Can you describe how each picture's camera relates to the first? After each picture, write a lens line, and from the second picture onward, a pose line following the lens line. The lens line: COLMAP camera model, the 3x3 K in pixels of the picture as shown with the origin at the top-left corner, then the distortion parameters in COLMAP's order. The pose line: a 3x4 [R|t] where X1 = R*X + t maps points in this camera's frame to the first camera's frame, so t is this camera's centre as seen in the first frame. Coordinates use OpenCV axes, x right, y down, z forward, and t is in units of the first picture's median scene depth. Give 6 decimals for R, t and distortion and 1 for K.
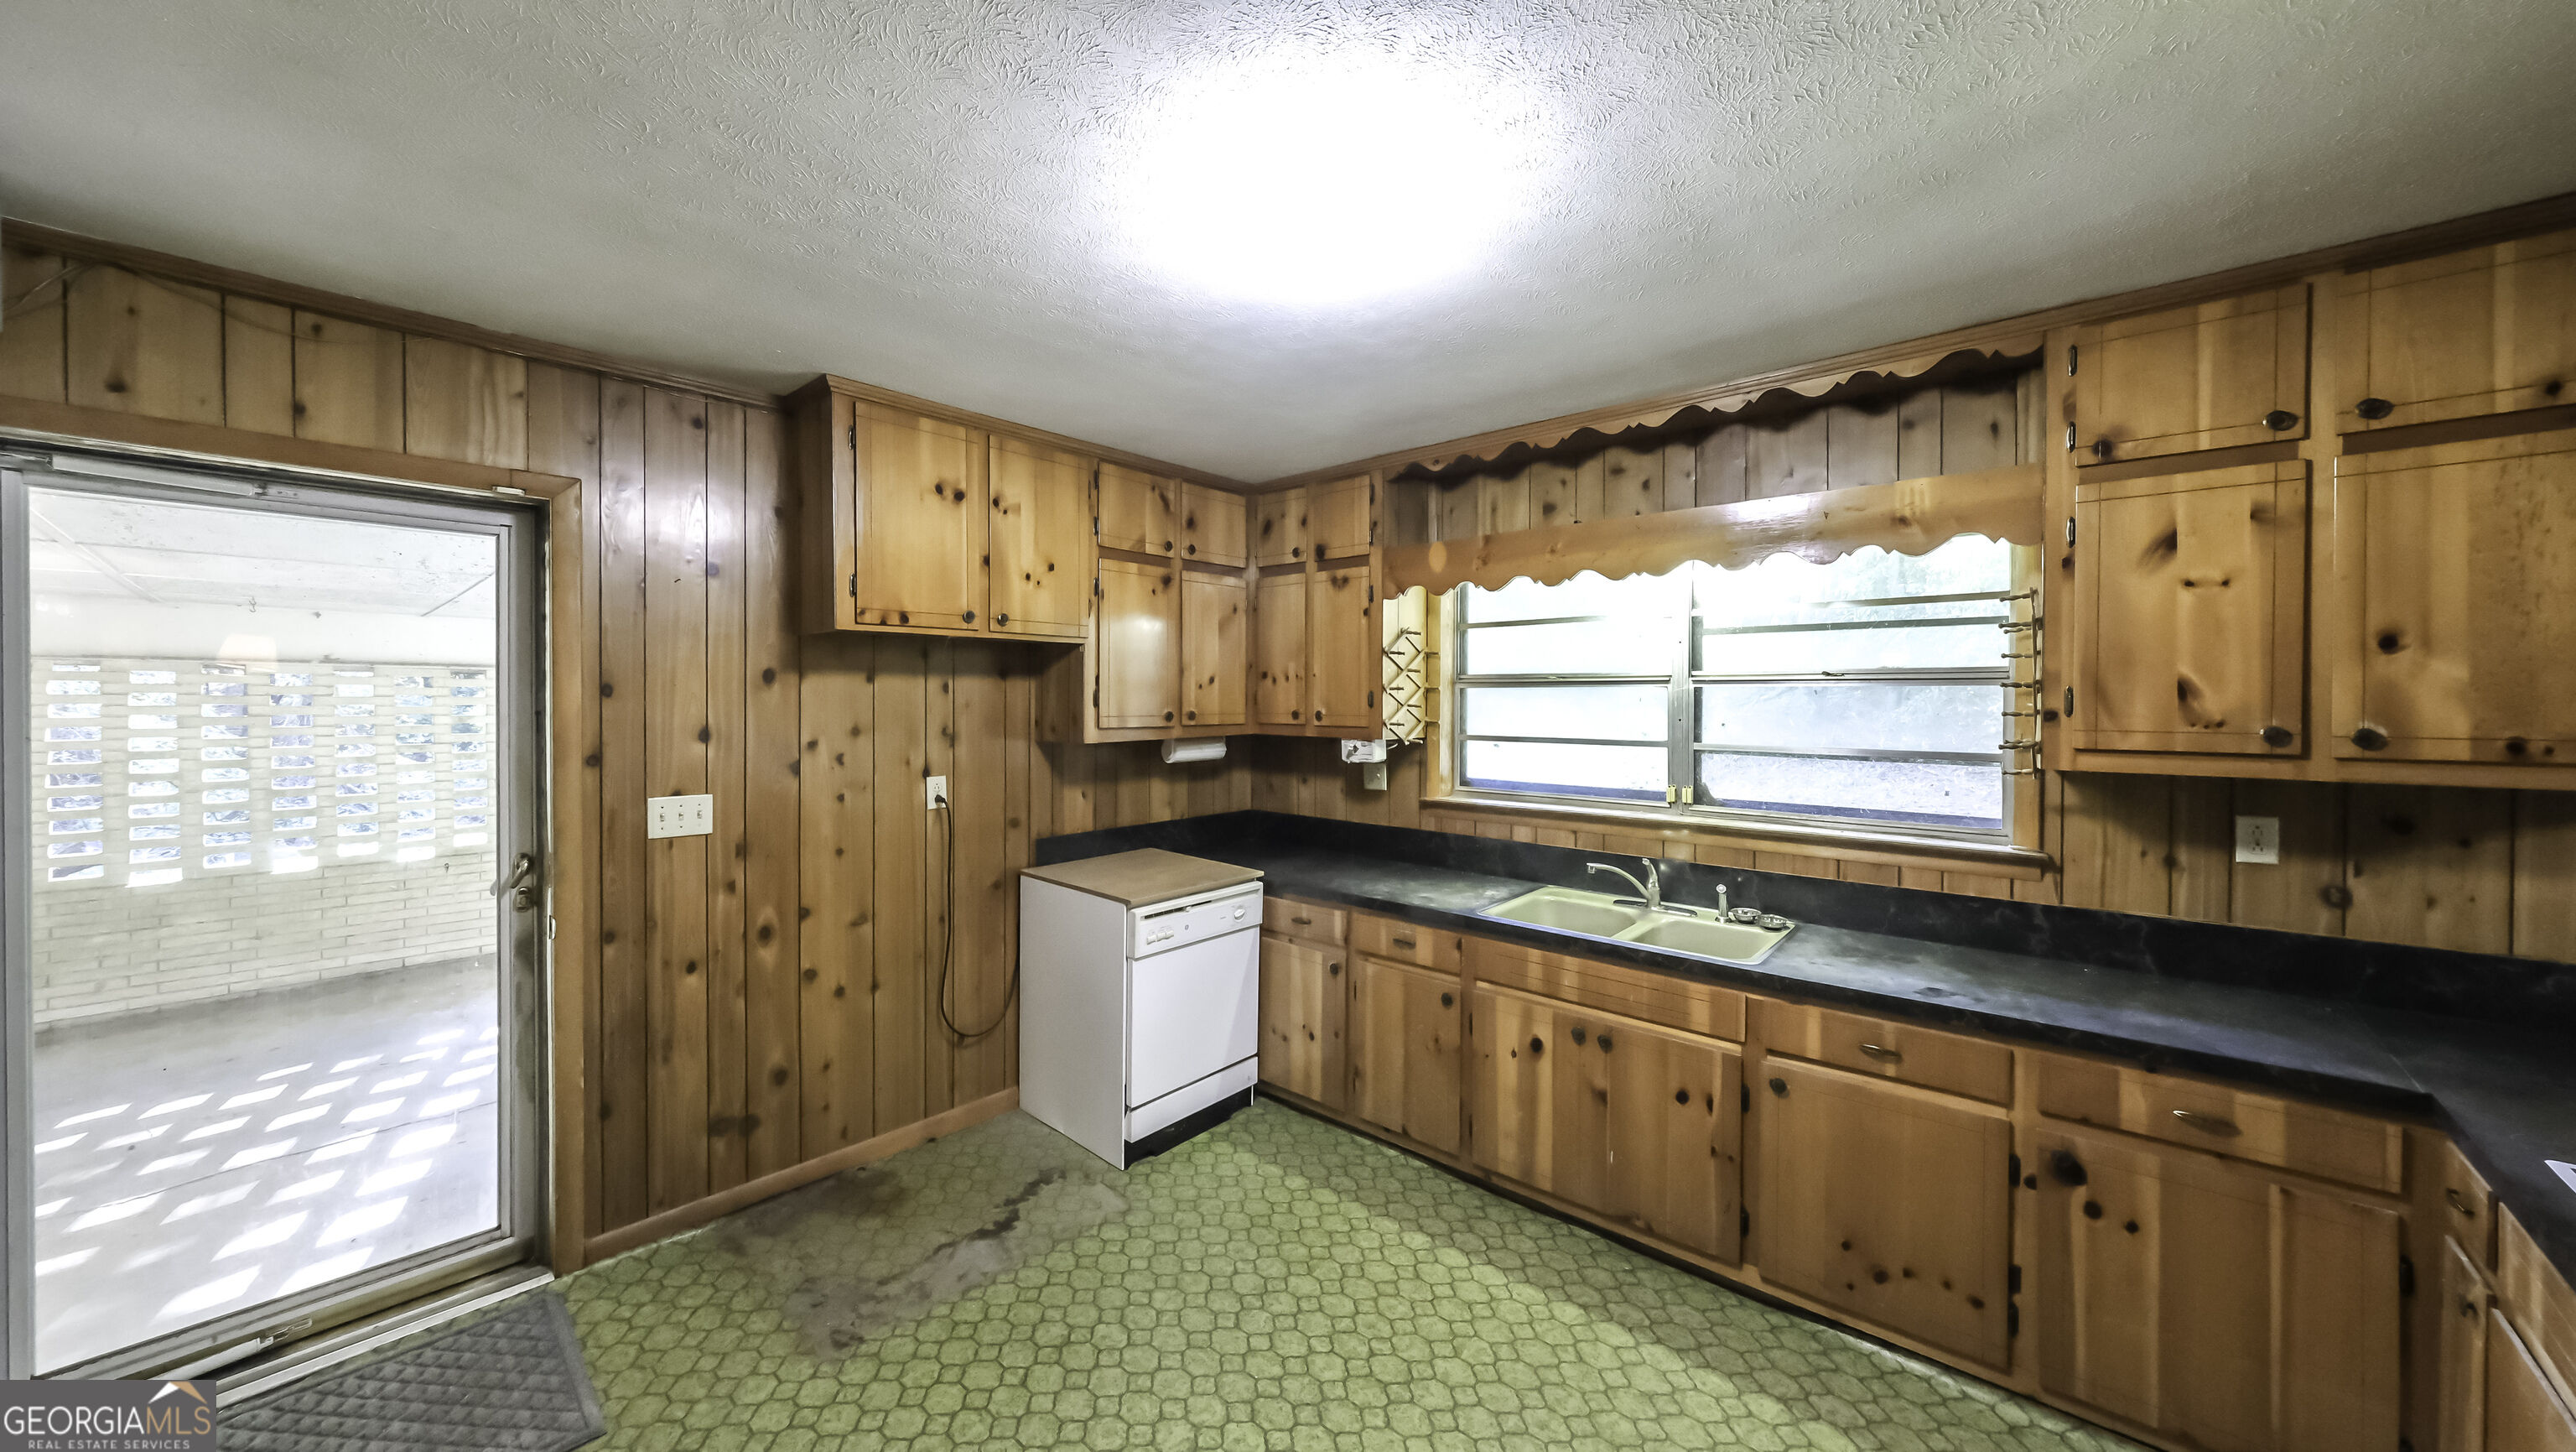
lens RADIAL K [[885.8, 0, 1304.0], [0, 885.8, 710.4], [0, 0, 1]] dist [-0.007706, -0.000185]
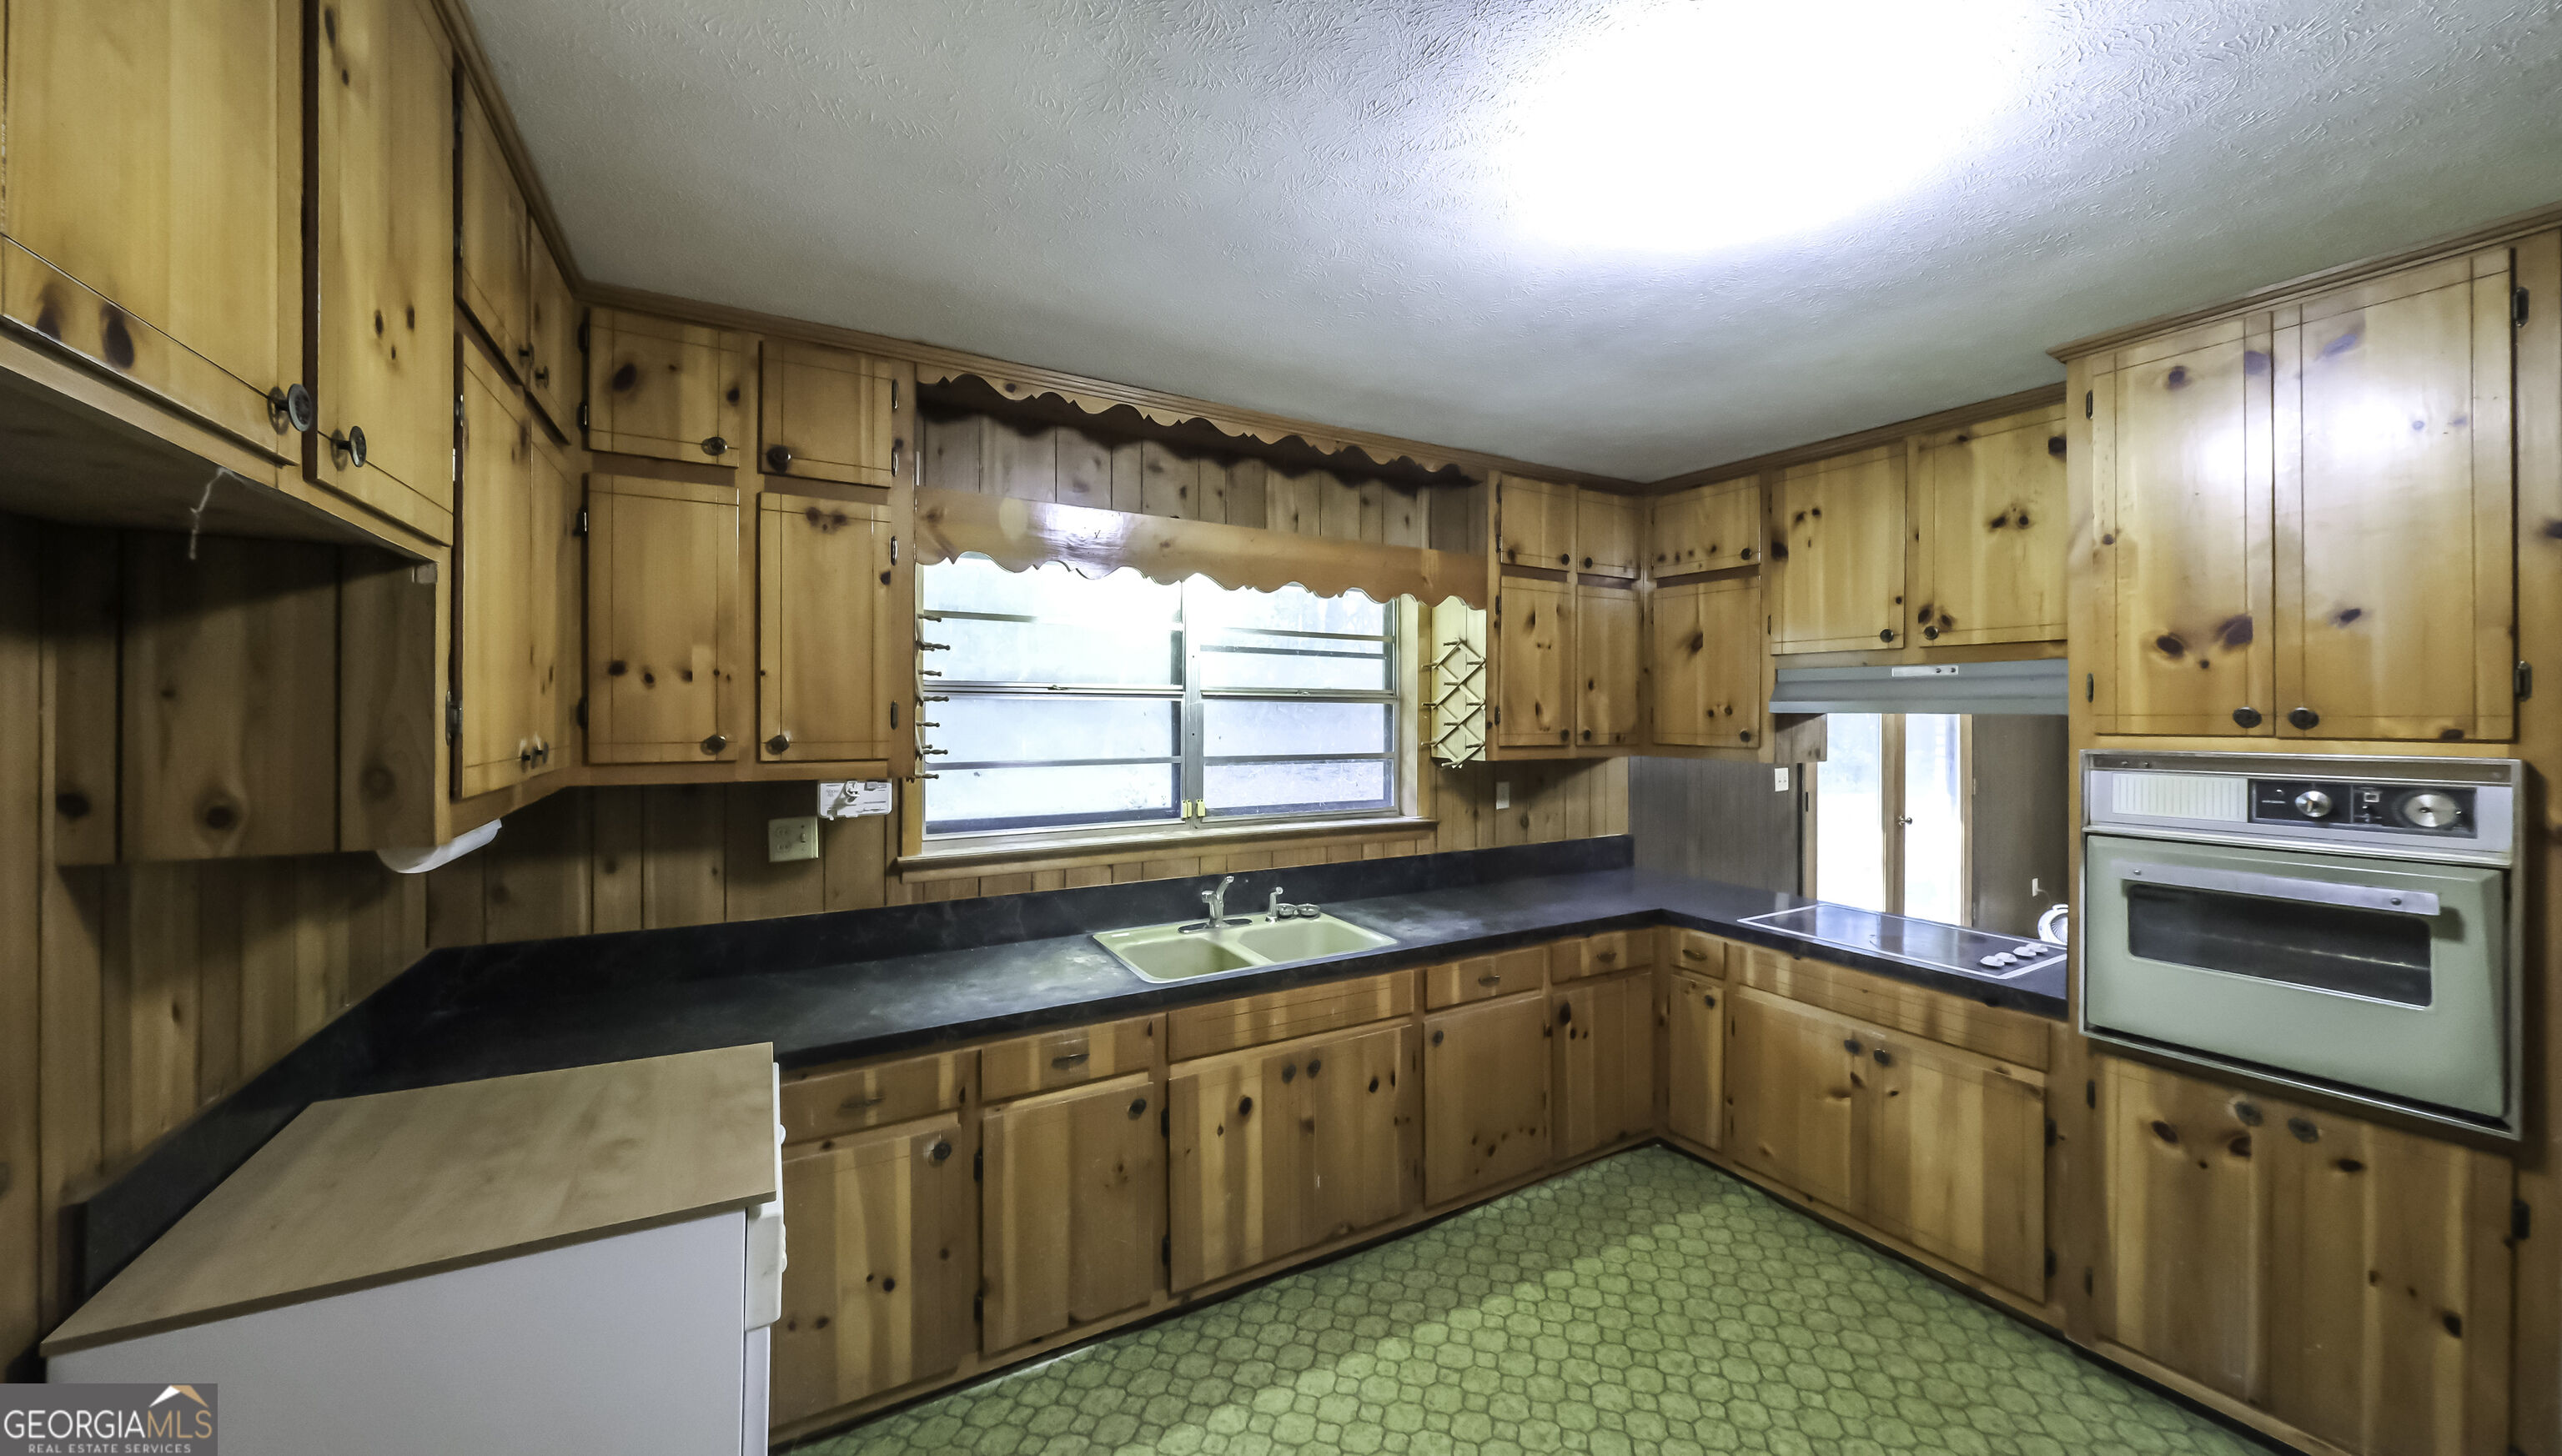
lens RADIAL K [[899.8, 0, 1273.5], [0, 899.8, 711.8], [0, 0, 1]] dist [-0.000226, 0.000003]
pose [[0.329010, -0.001589, 0.944325, -0.563968], [0.007410, 0.999972, -0.000899, -0.014827], [-0.944297, 0.007293, 0.329013, 0.658145]]
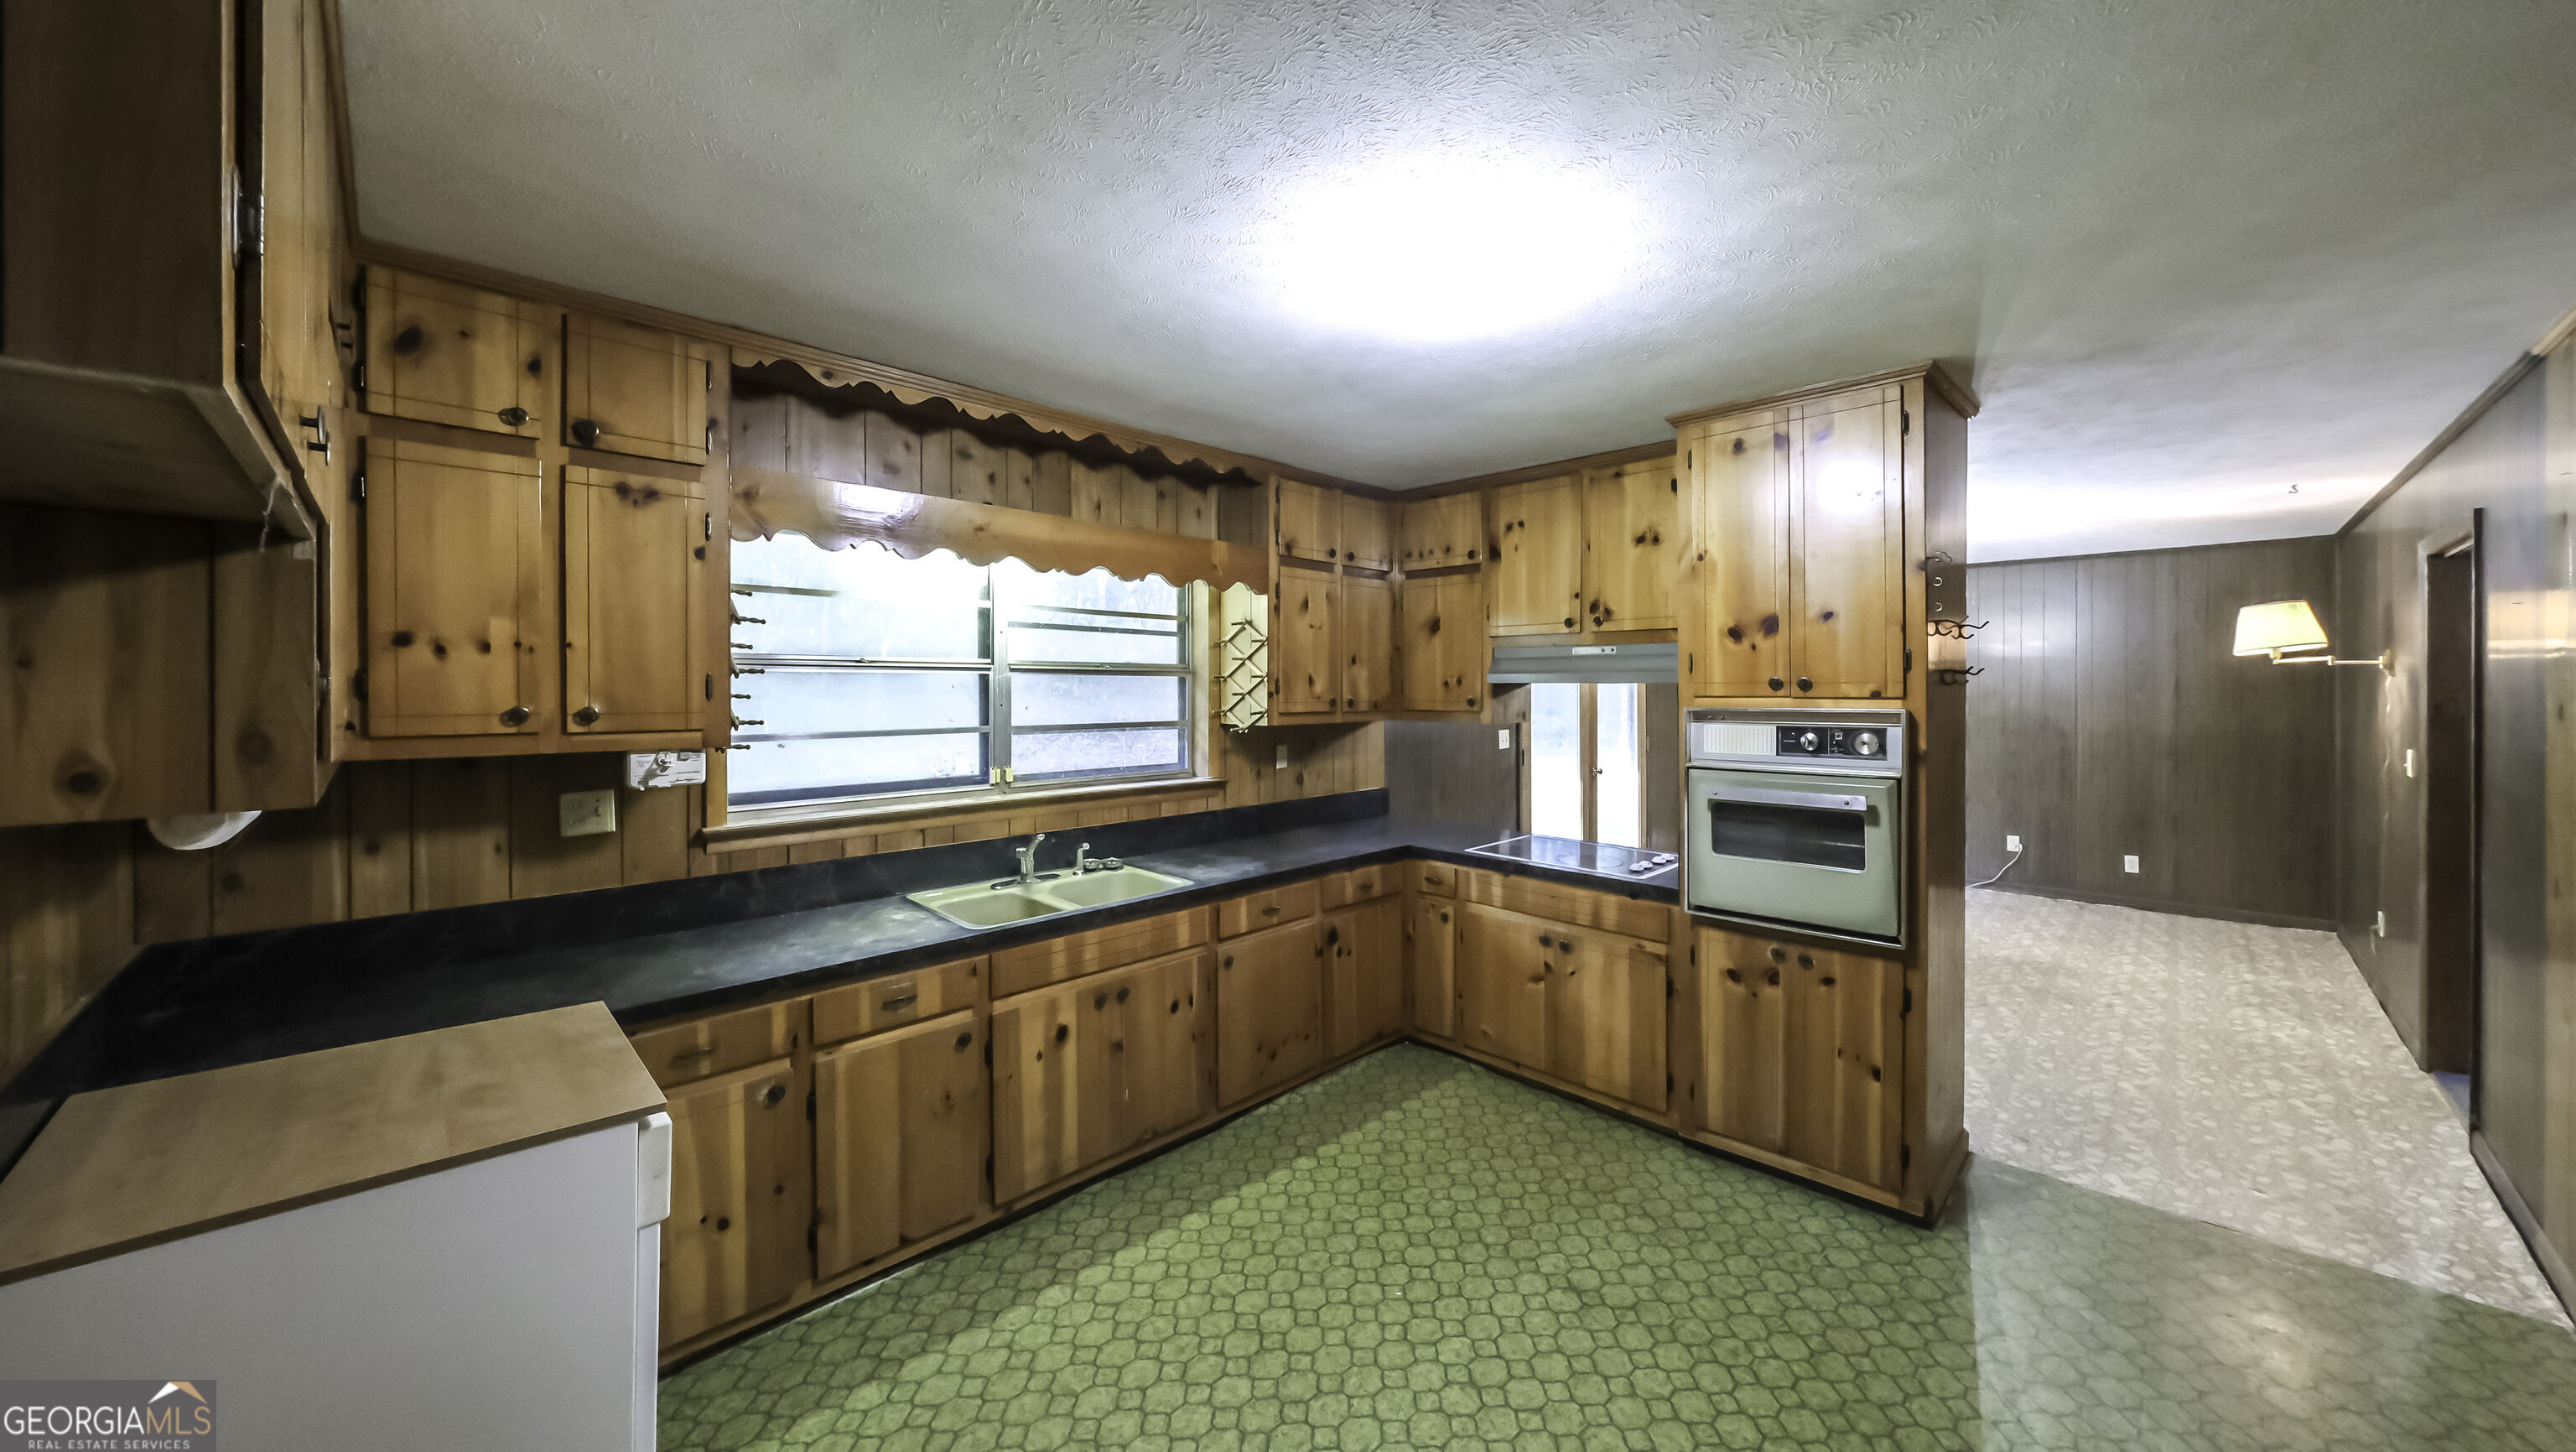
lens RADIAL K [[887.0, 0, 1296.4], [0, 887.0, 688.3], [0, 0, 1]] dist [-0.000594, -0.000116]
pose [[0.066871, -0.004064, 0.997753, -0.698177], [0.011452, 0.999929, 0.003305, -0.010028], [-0.997696, 0.011205, 0.066912, 0.649432]]
